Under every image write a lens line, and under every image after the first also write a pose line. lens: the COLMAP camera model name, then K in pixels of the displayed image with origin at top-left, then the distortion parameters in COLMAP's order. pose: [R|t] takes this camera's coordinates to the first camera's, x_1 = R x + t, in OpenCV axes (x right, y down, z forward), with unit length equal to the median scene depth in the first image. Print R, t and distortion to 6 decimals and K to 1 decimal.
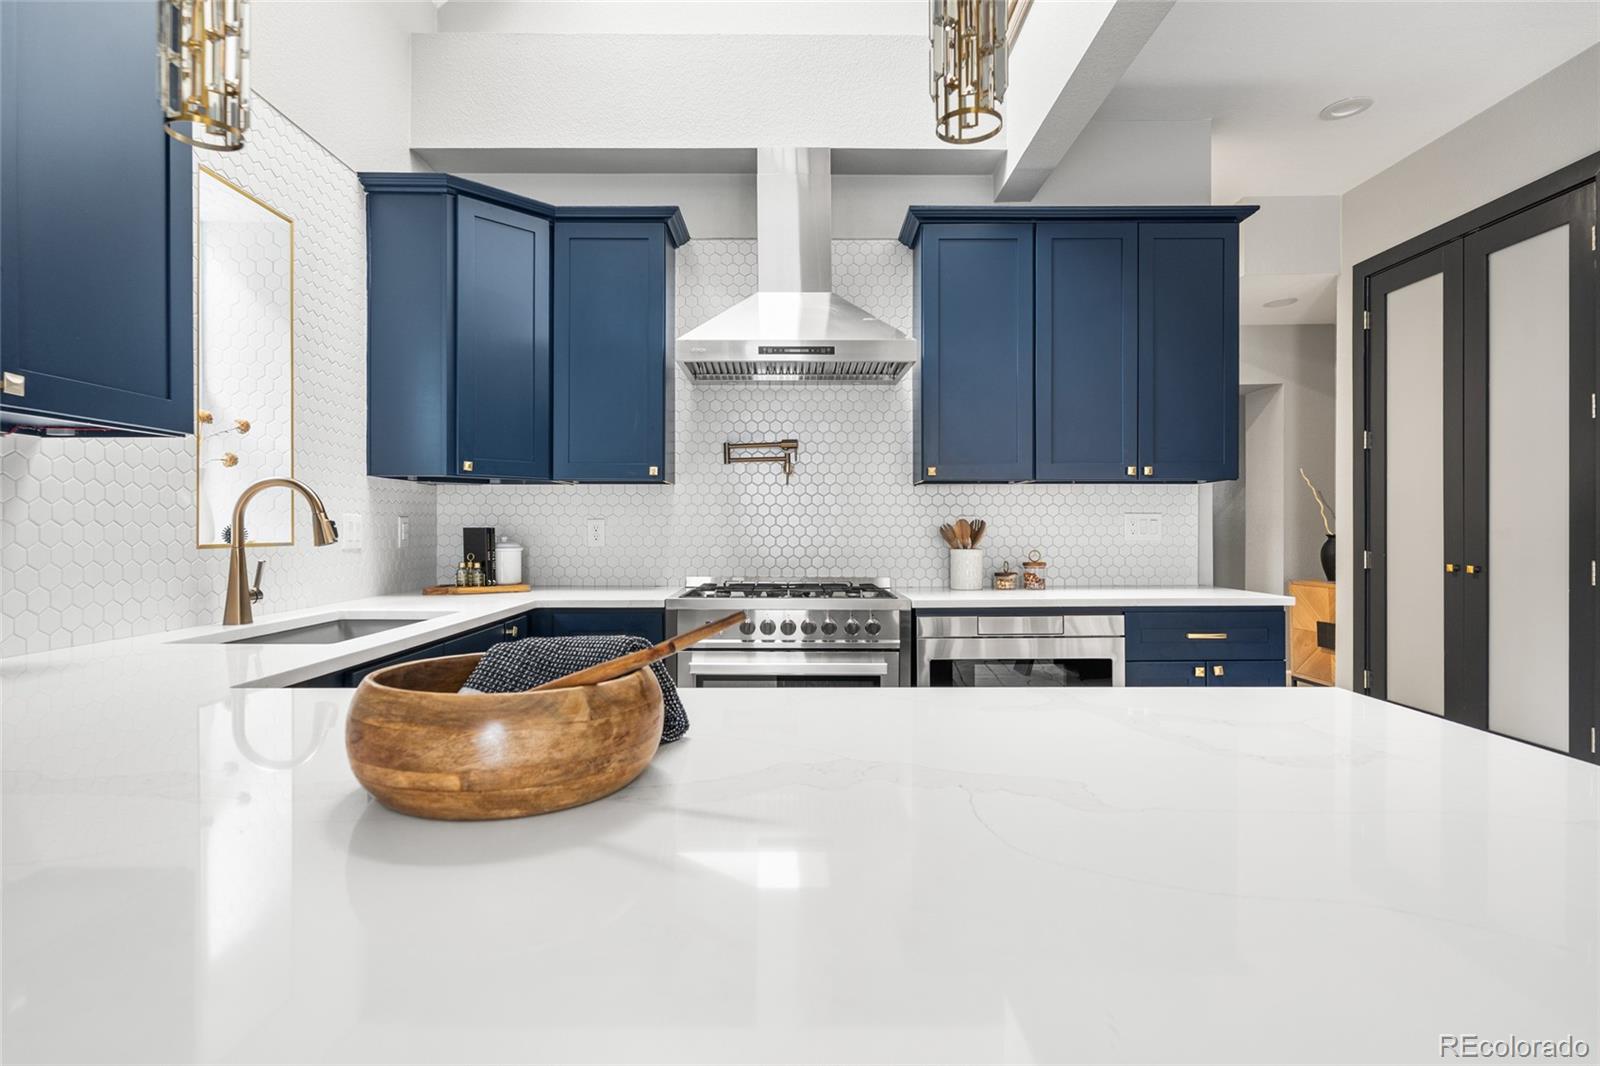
lens RADIAL K [[786.8, 0, 786.6], [0, 786.8, 535.8], [0, 0, 1]] dist [-0.006955, 0.001851]
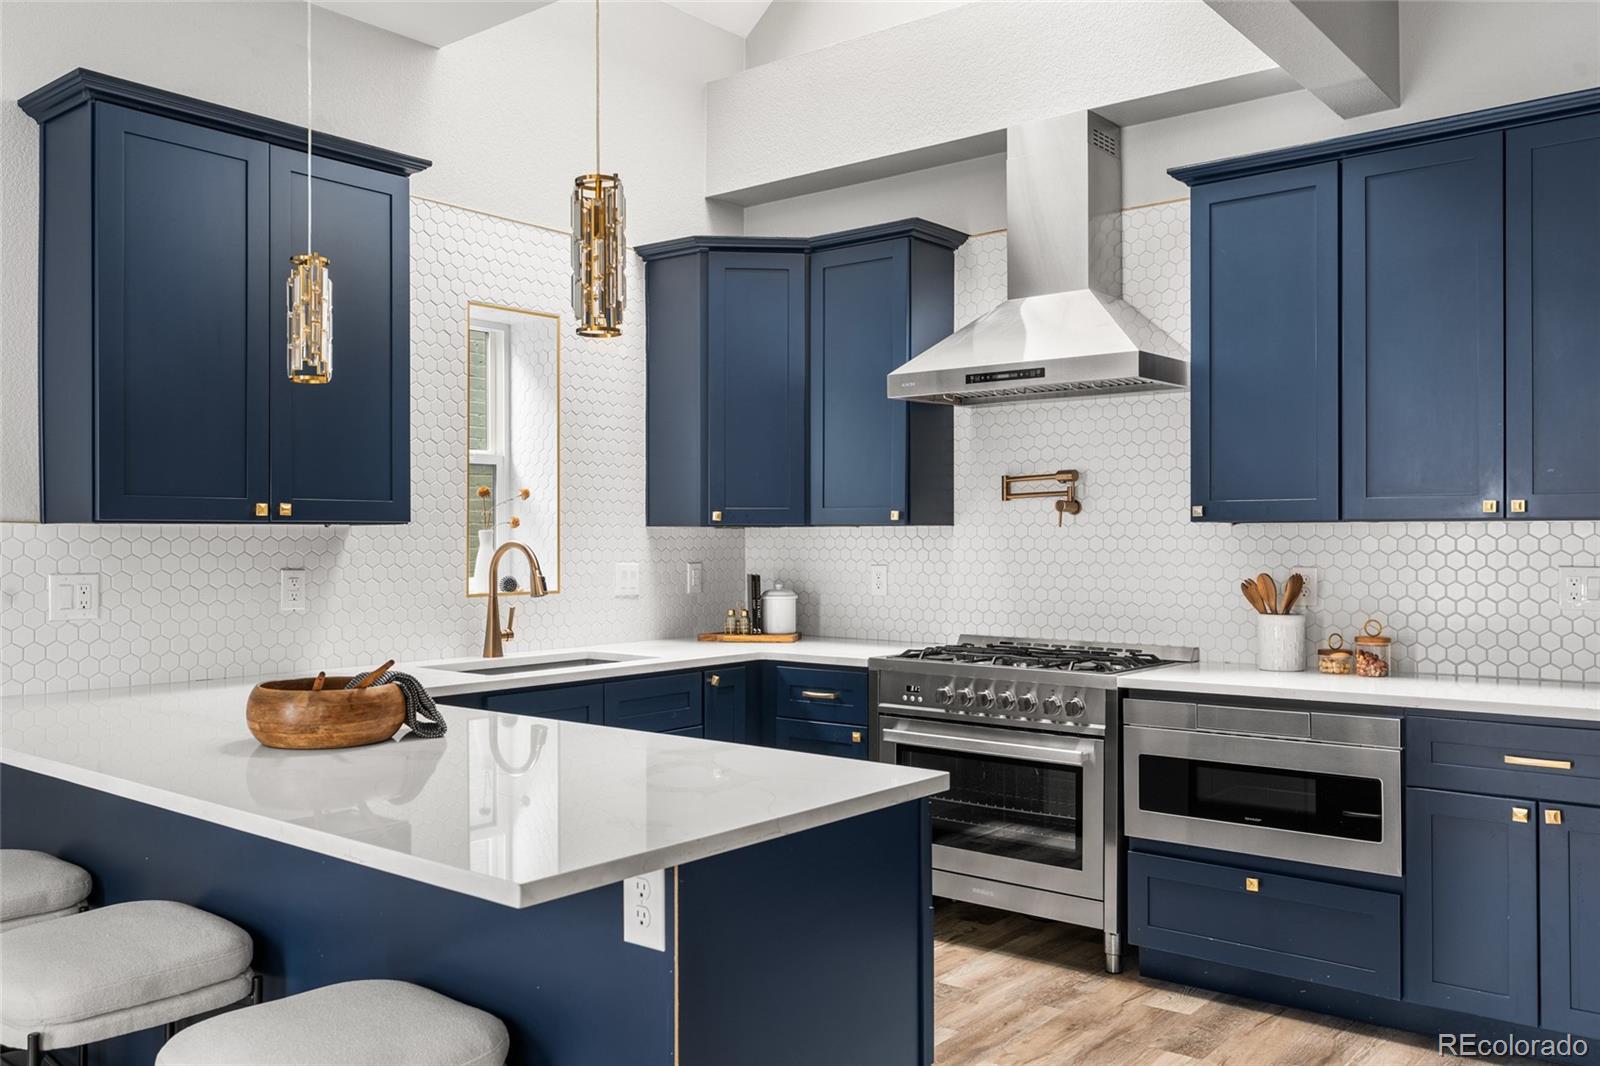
lens RADIAL K [[1289.2, 0, 805.8], [0, 1289.2, 529.9], [0, 0, 1]] dist [-0.002335, 0.001412]
pose [[0.778731, -0.004870, -0.627339, 0.658709], [-0.005334, 0.999882, -0.014383, -0.043097], [0.627335, 0.014547, 0.778614, -0.203023]]
